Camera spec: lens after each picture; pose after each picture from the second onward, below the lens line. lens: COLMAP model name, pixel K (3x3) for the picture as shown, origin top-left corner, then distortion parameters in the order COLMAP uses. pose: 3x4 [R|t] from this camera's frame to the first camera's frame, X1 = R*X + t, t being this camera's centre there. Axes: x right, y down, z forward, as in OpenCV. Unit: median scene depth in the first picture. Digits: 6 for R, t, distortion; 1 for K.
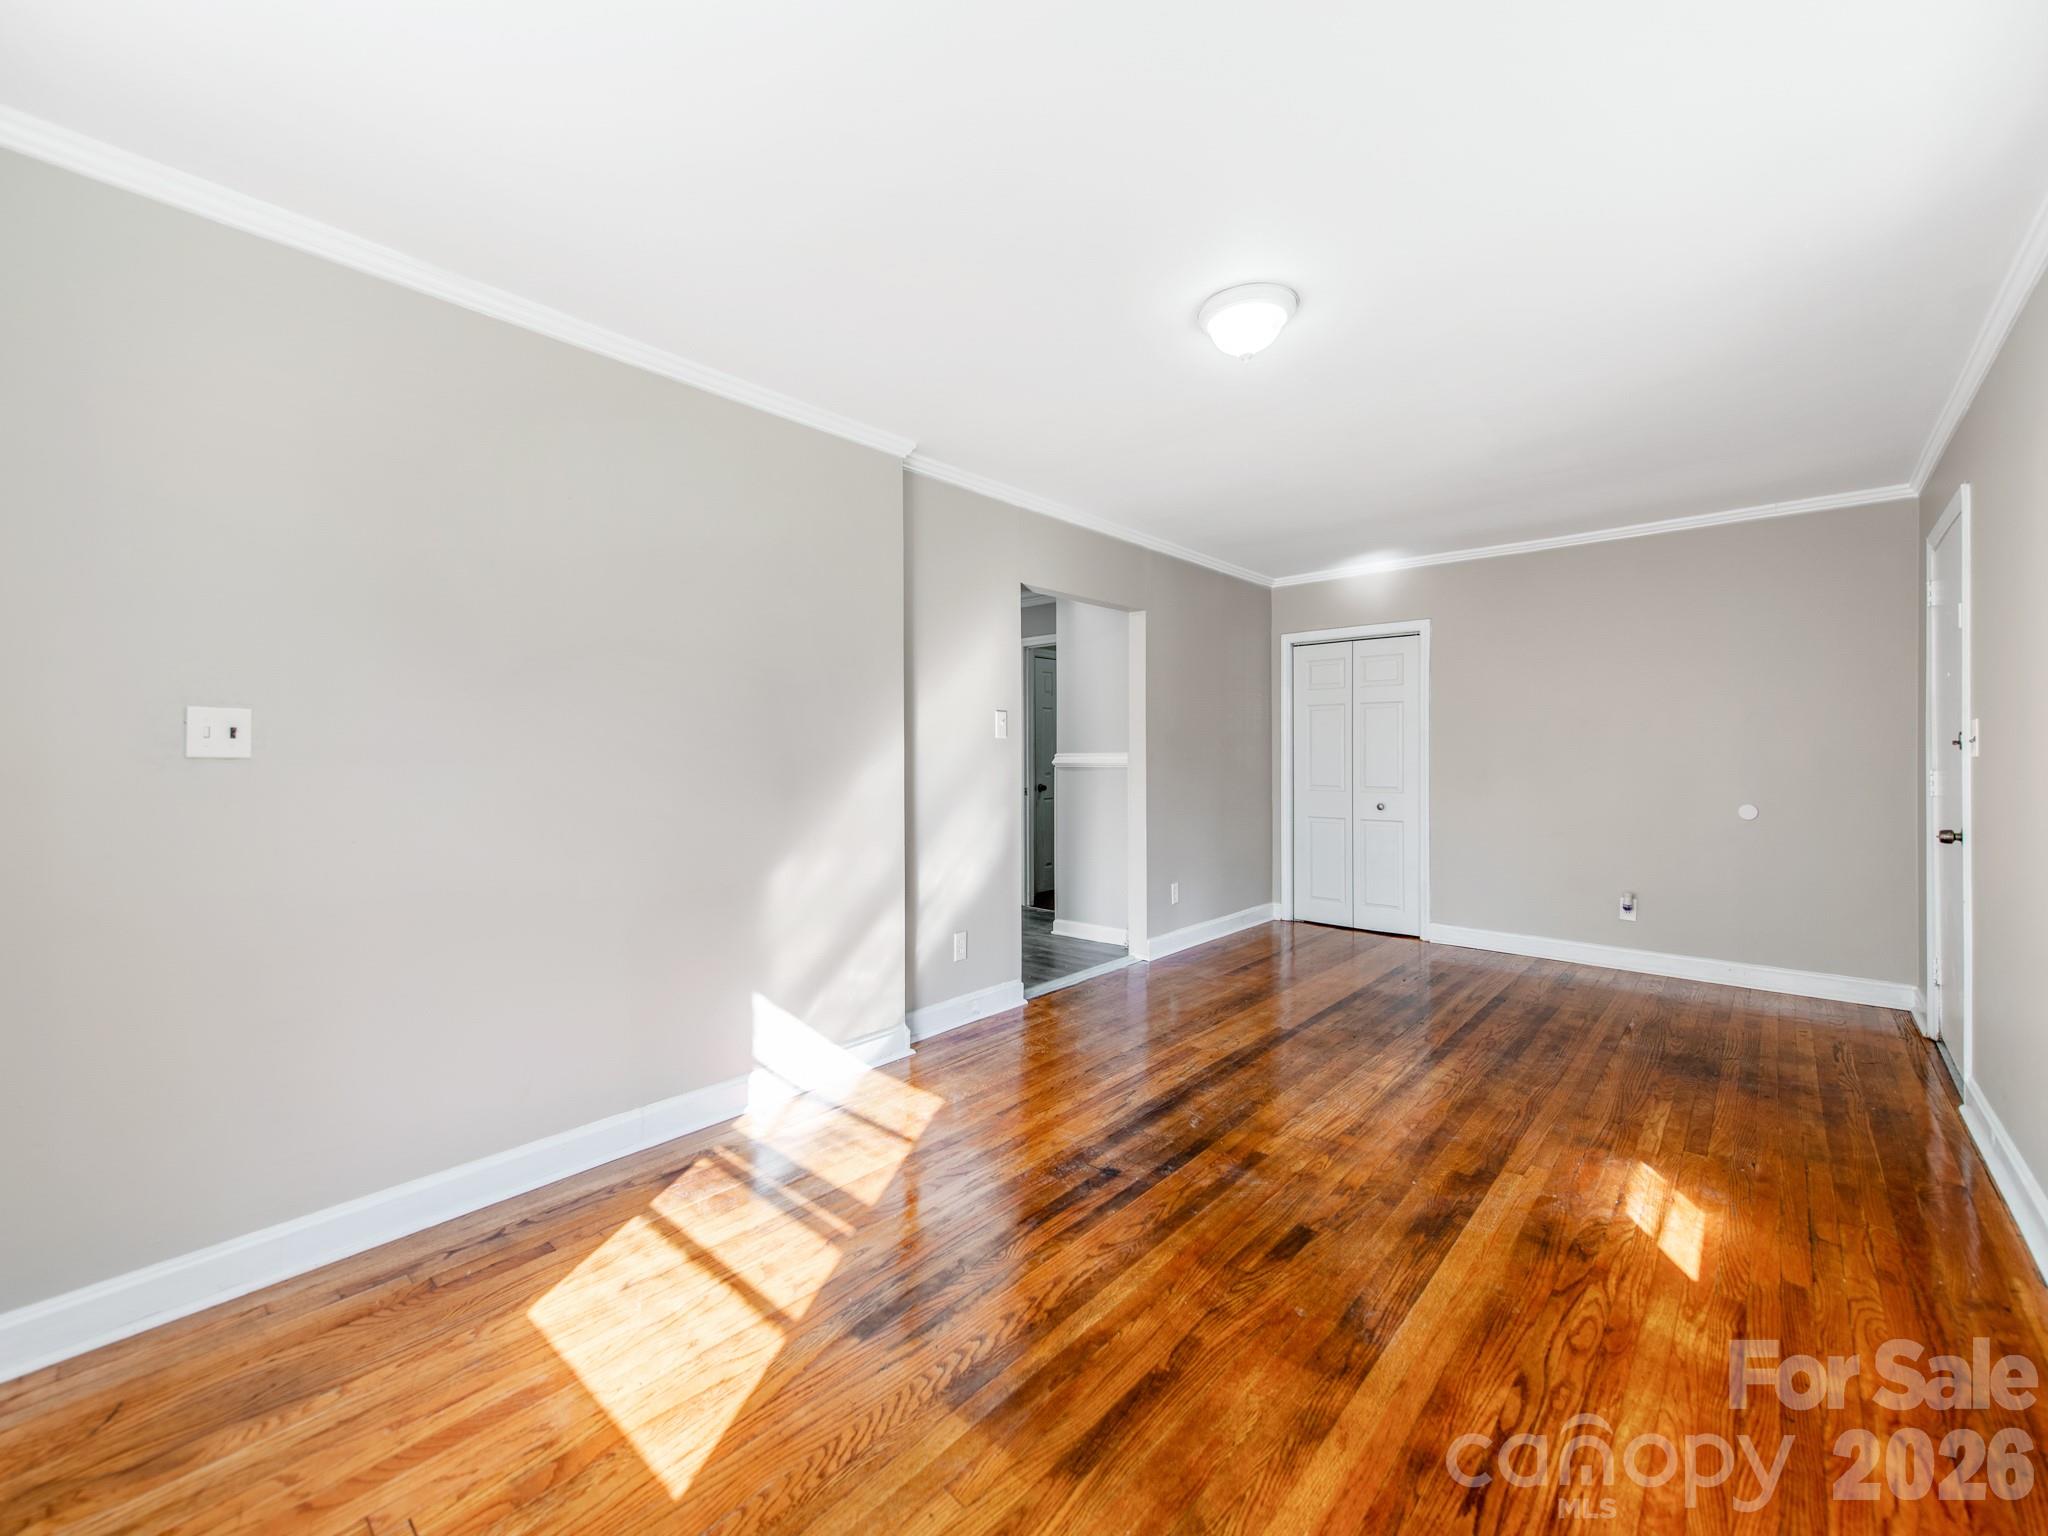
lens RADIAL K [[897.8, 0, 931.6], [0, 897.8, 756.5], [0, 0, 1]] dist [0.030330, -0.000453]
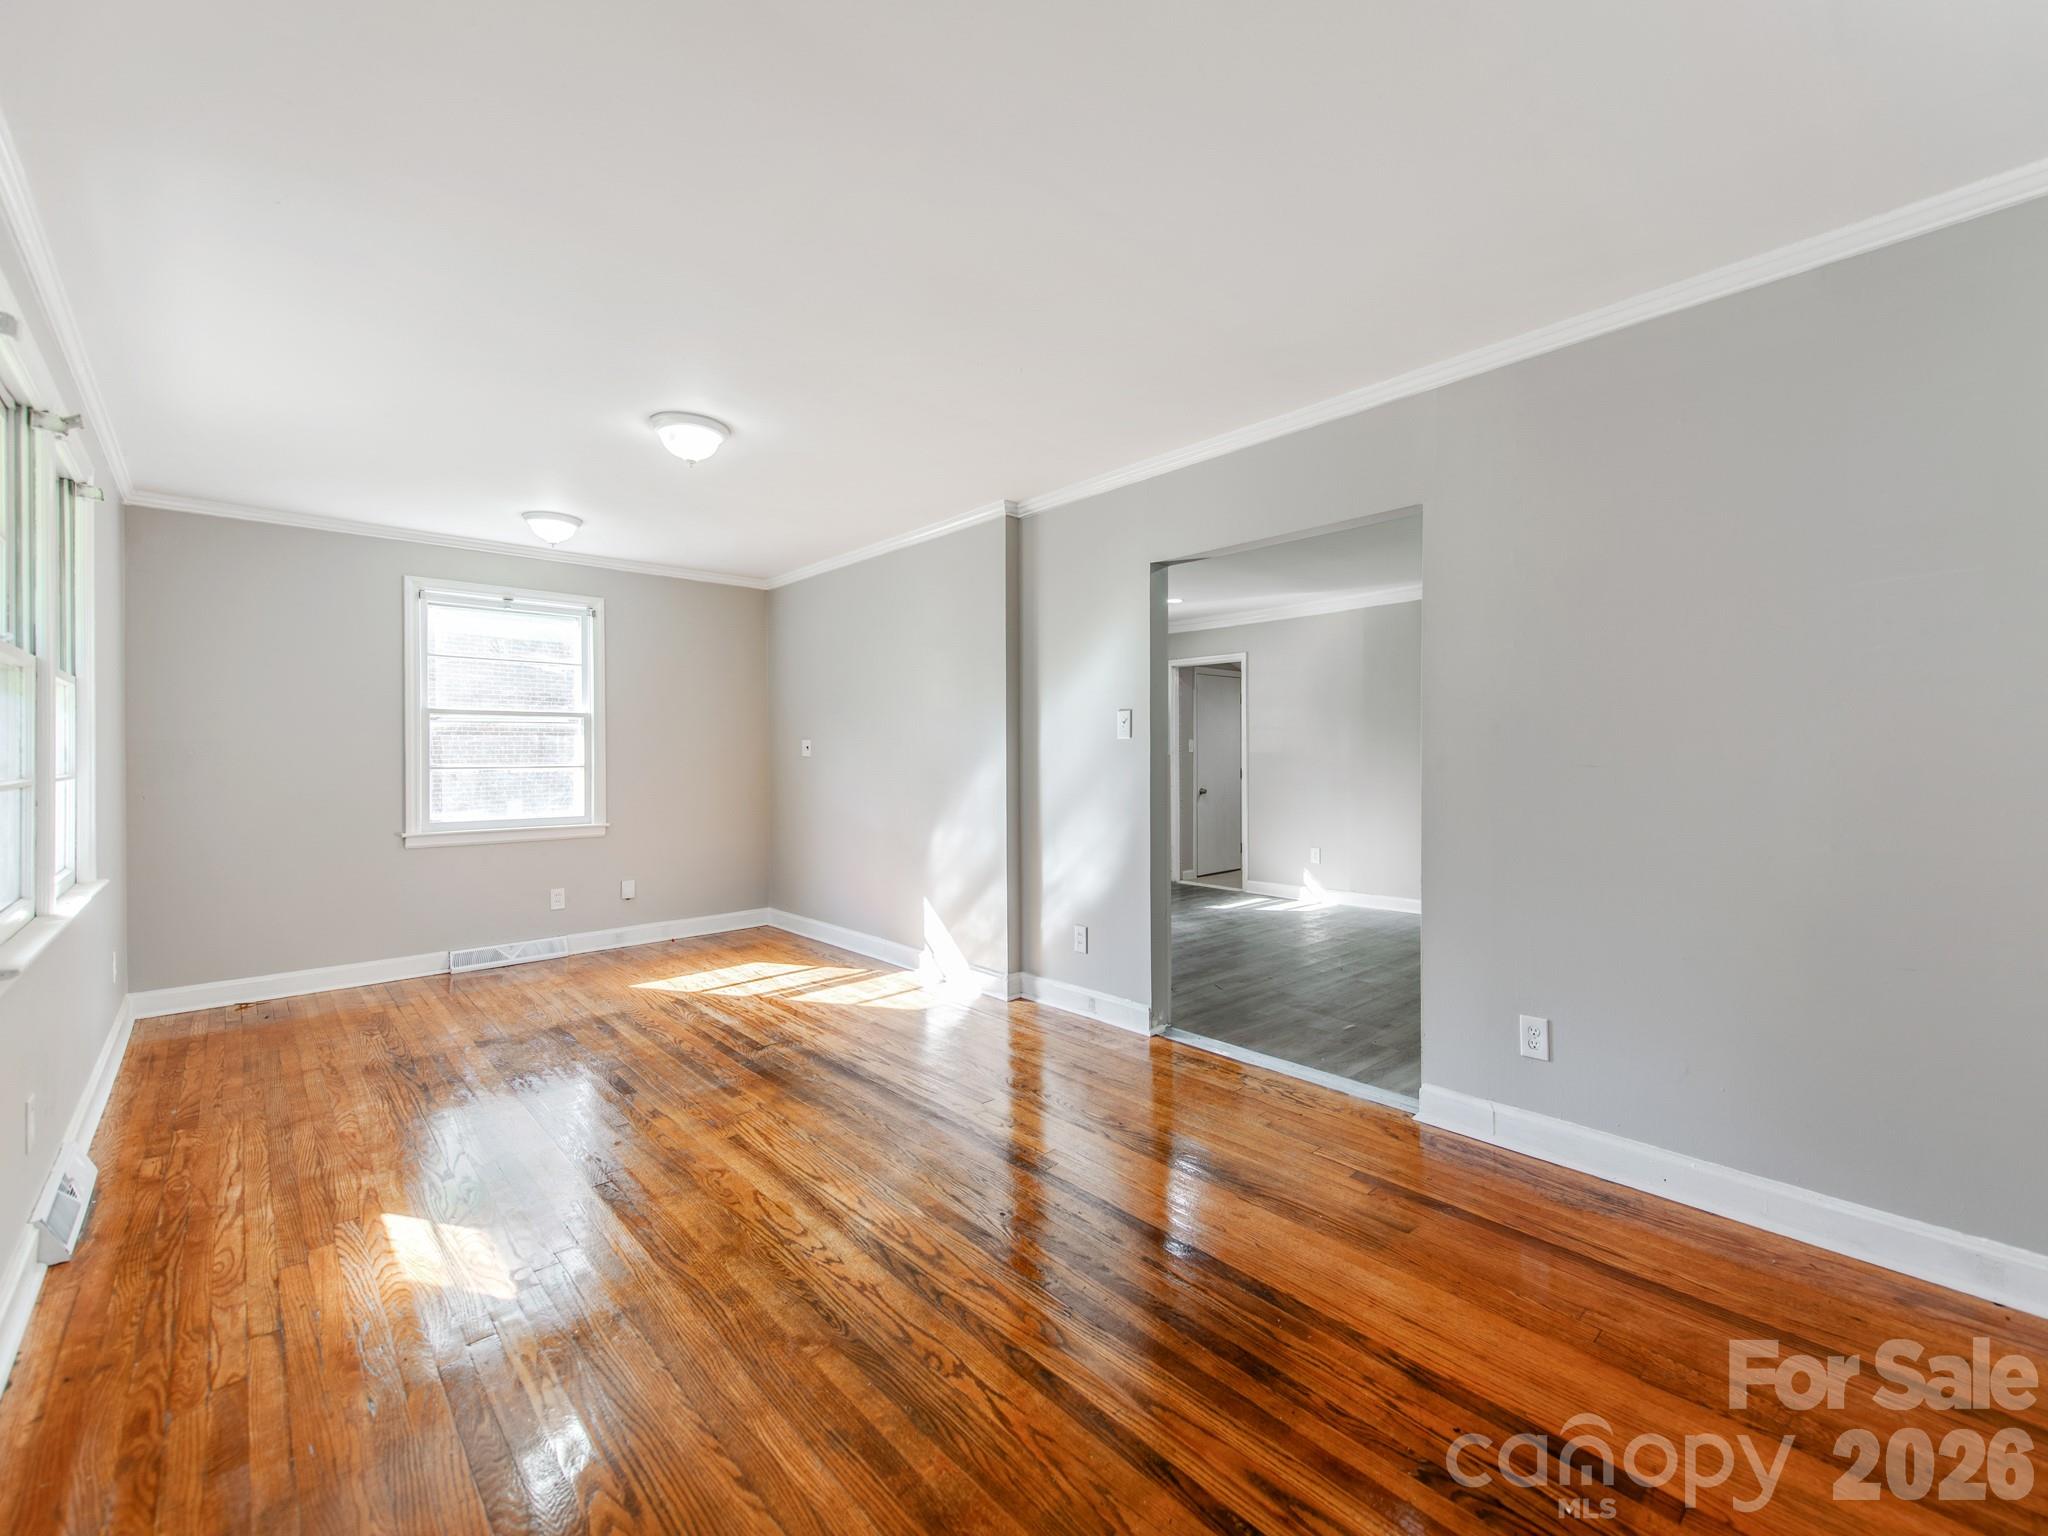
lens RADIAL K [[841.3, 0, 1087.7], [0, 841.3, 755.7], [0, 0, 1]] dist [0.017392, -0.000139]
pose [[-0.040830, 0.002447, -0.999163, 1.448336], [-0.000042, 0.999997, 0.002451, -0.006166], [0.999166, 0.000142, -0.040830, 1.506978]]
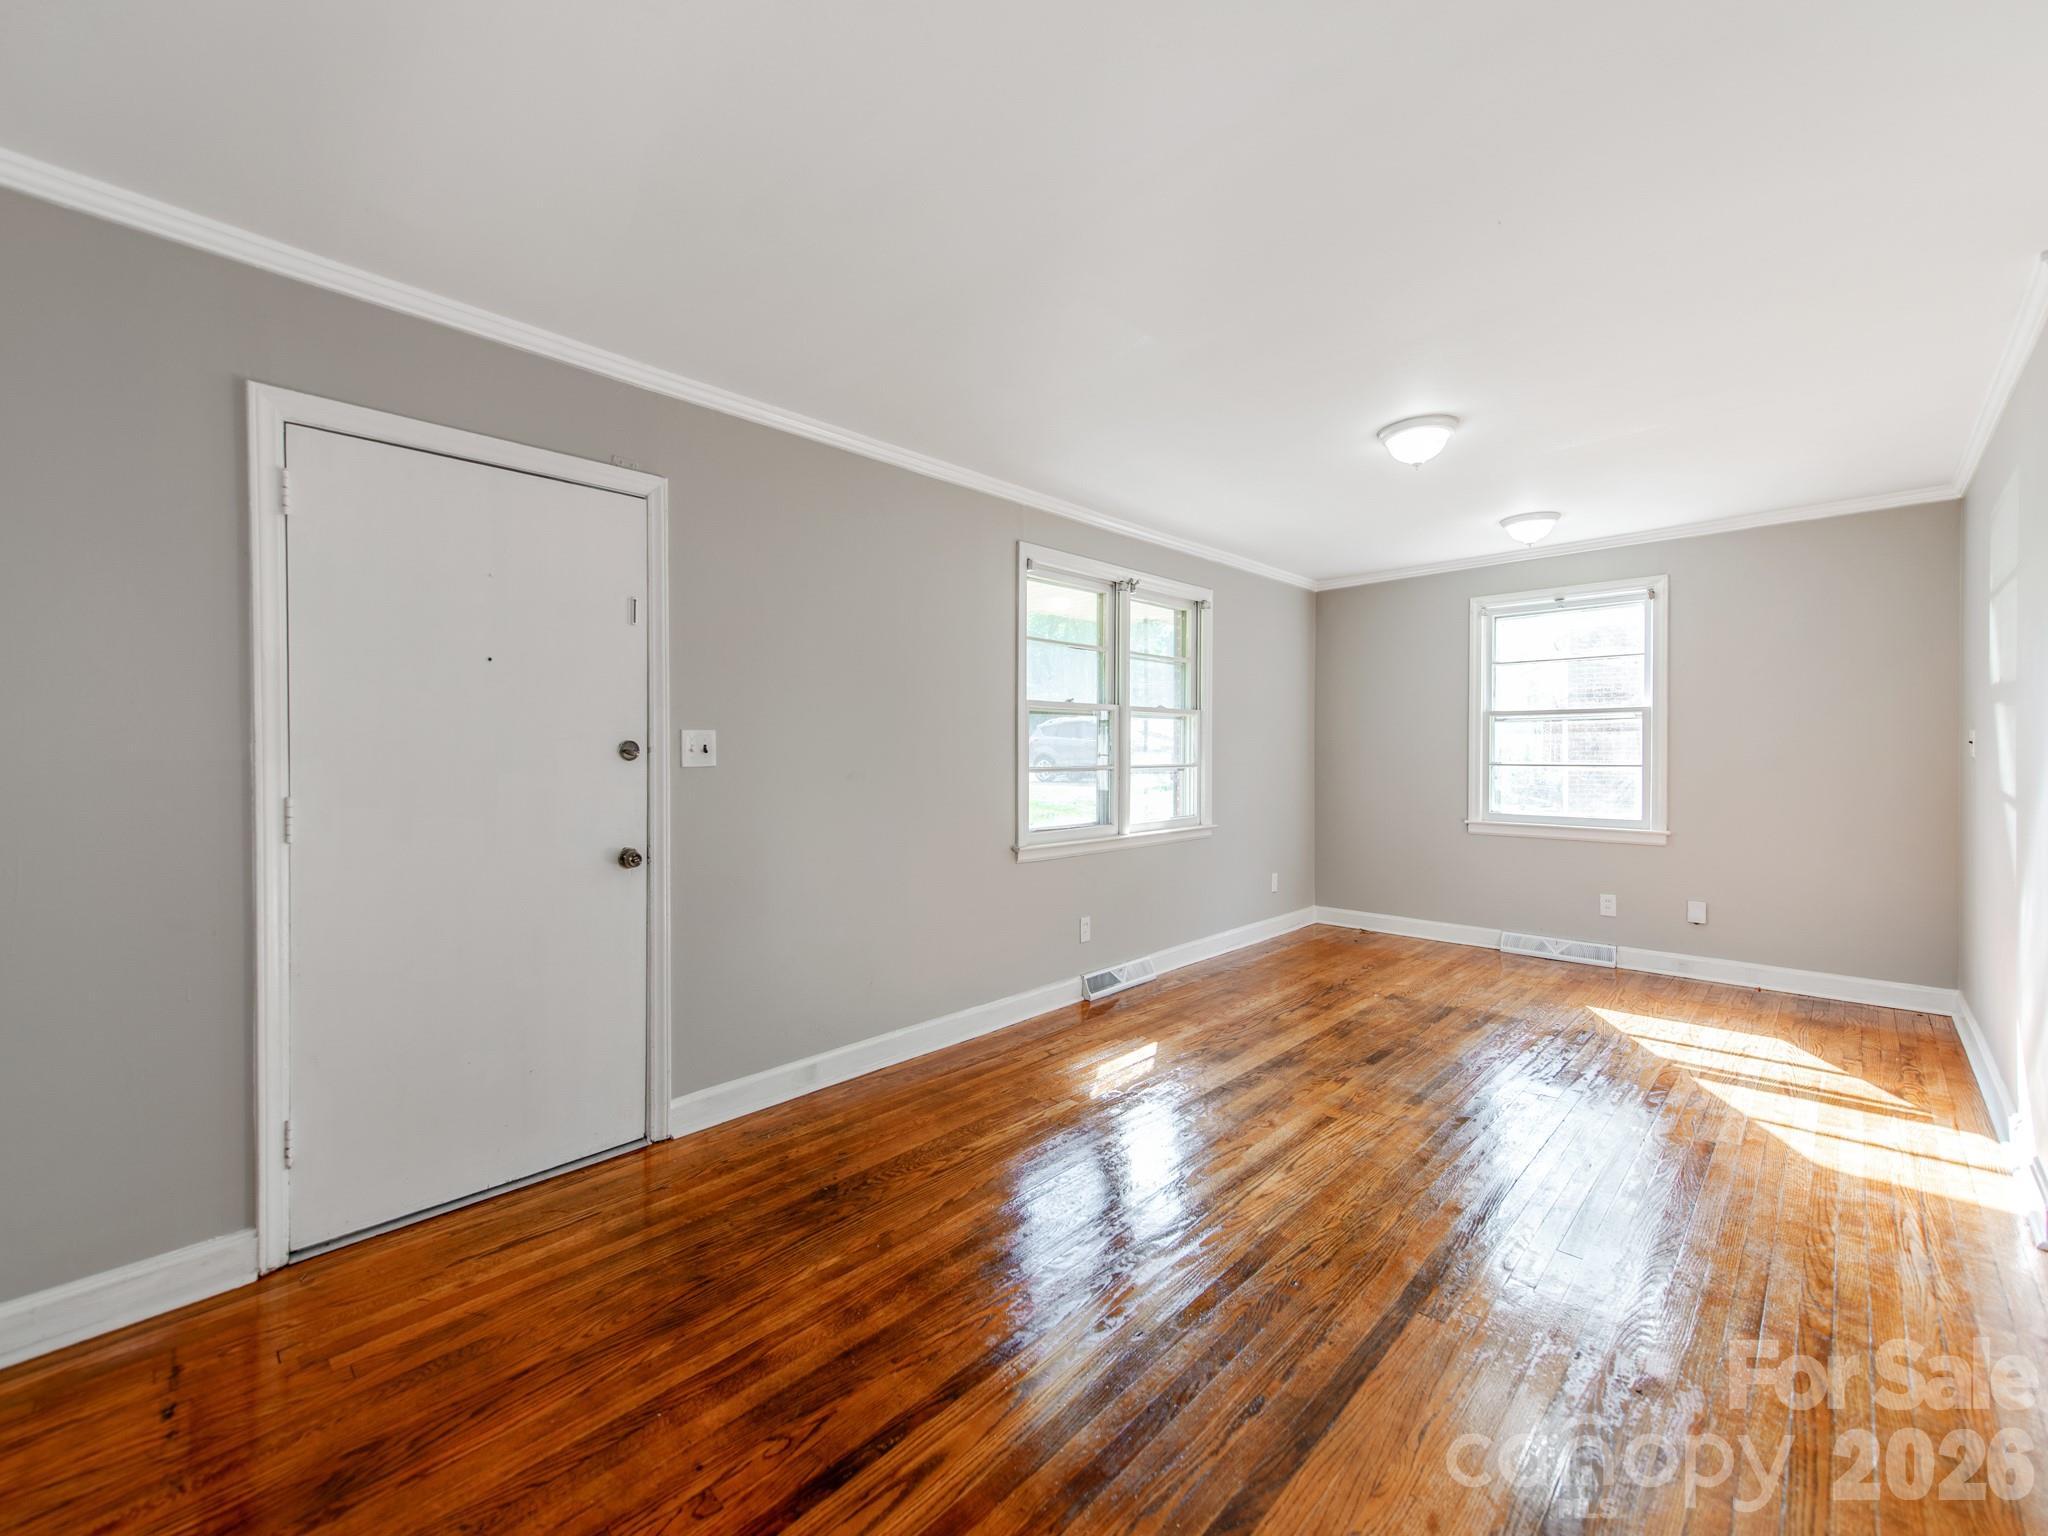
lens RADIAL K [[843.6, 0, 956.1], [0, 843.6, 760.2], [0, 0, 1]] dist [0.019050, -0.000418]
pose [[-0.999050, 0.003421, 0.043447, 0.899323], [0.003982, 0.999910, 0.012840, -0.016852], [-0.043399, 0.013001, -0.998973, 2.113506]]
